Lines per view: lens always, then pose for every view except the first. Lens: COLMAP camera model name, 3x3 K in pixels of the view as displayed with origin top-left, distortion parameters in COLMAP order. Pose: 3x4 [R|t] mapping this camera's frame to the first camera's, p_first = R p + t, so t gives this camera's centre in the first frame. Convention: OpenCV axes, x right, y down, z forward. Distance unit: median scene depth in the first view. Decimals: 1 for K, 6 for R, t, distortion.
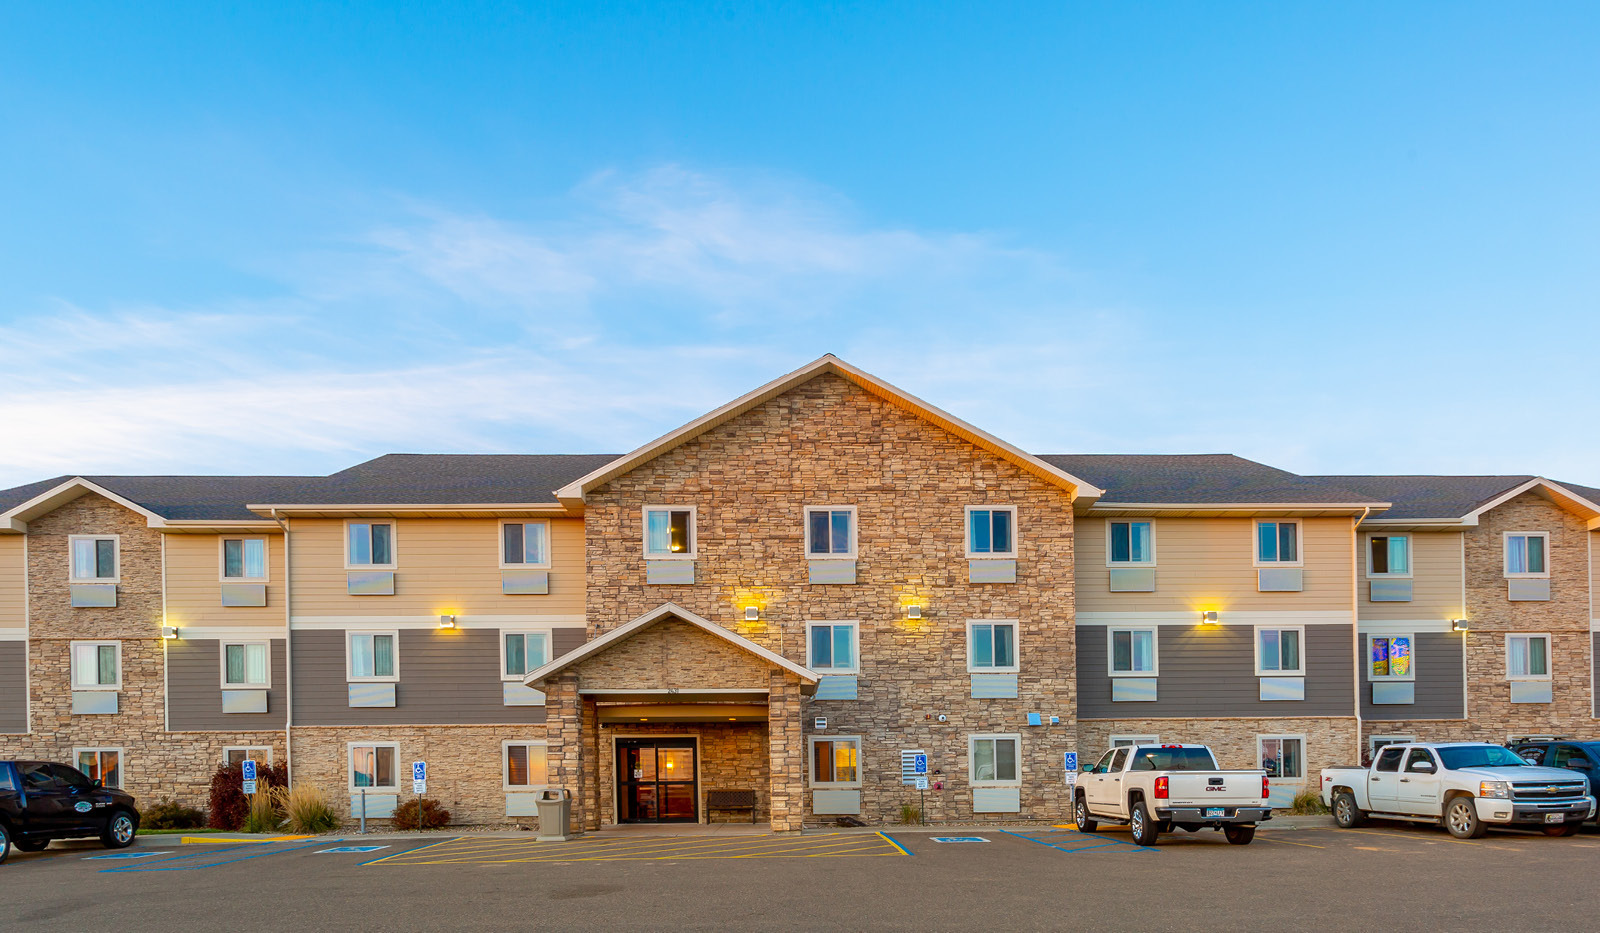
lens RADIAL K [[3581.3, 0, 800.0], [0, 3581.3, 466.5], [0, 0, 1]] dist [-0.070465, 0.349447]
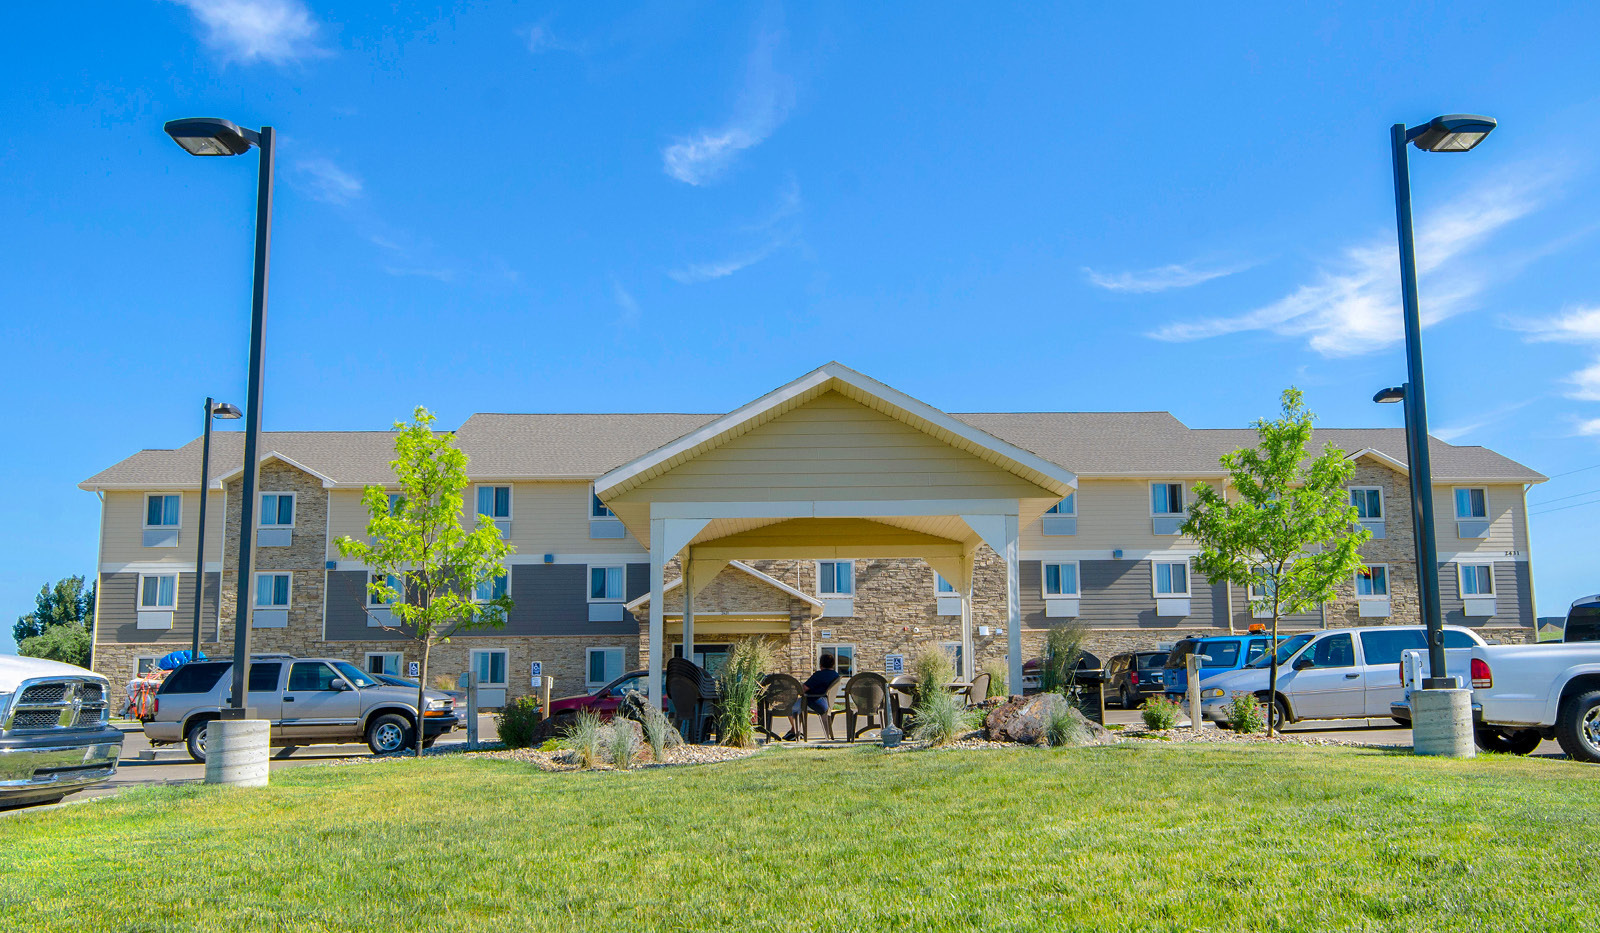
lens RADIAL K [[3581.3, 0, 800.0], [0, 3581.3, 466.5], [0, 0, 1]] dist [-0.070465, 0.349447]
pose [[0.999982, -0.002591, -0.005455, 0.002679], [0.002732, 0.999659, 0.025988, -0.025998], [0.005386, -0.026002, 0.999647, -0.342069]]
